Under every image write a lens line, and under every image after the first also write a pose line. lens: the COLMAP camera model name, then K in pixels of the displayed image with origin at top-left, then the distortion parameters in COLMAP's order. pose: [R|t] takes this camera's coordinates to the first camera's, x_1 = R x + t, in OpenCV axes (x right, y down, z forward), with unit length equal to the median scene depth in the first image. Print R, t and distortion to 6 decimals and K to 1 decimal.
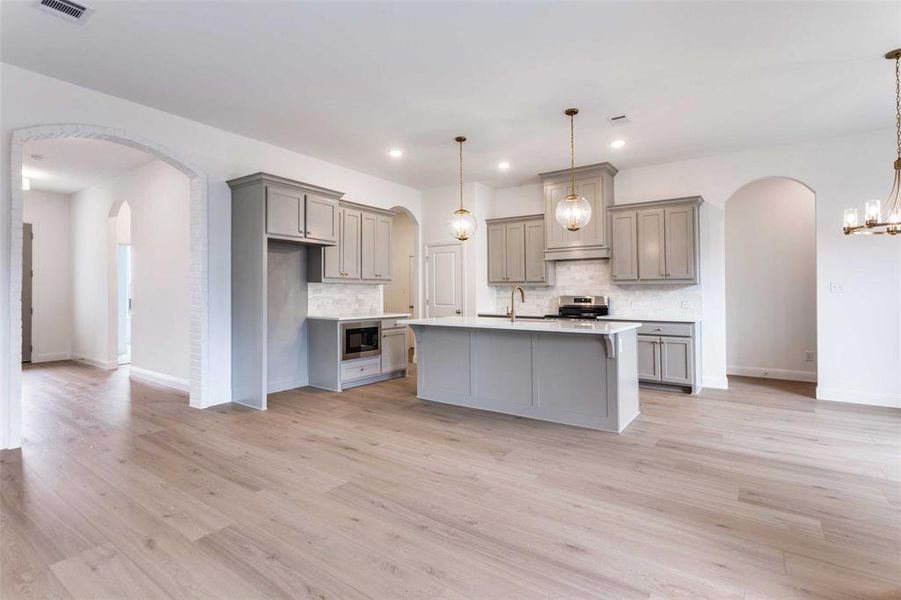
lens RADIAL K [[426.5, 0, 458.1], [0, 426.5, 273.3], [0, 0, 1]] dist [0.009069, -0.002023]
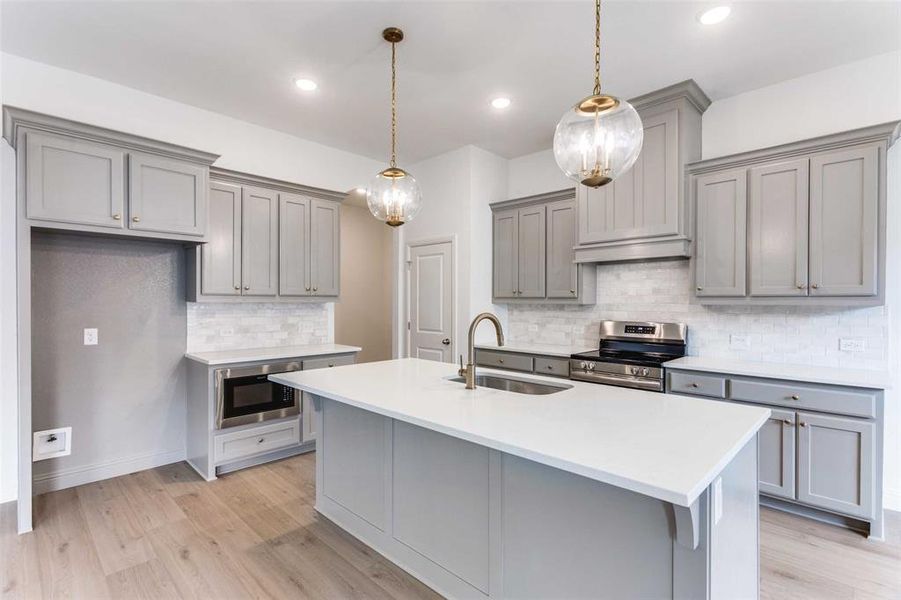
lens RADIAL K [[426.5, 0, 447.5], [0, 426.5, 303.8], [0, 0, 1]] dist [0.009069, -0.002023]
pose [[0.984750, 0.002629, -0.173955, 0.143442], [0.006484, 0.998637, 0.051797, -0.006057], [0.173854, -0.052135, 0.983390, 0.402675]]
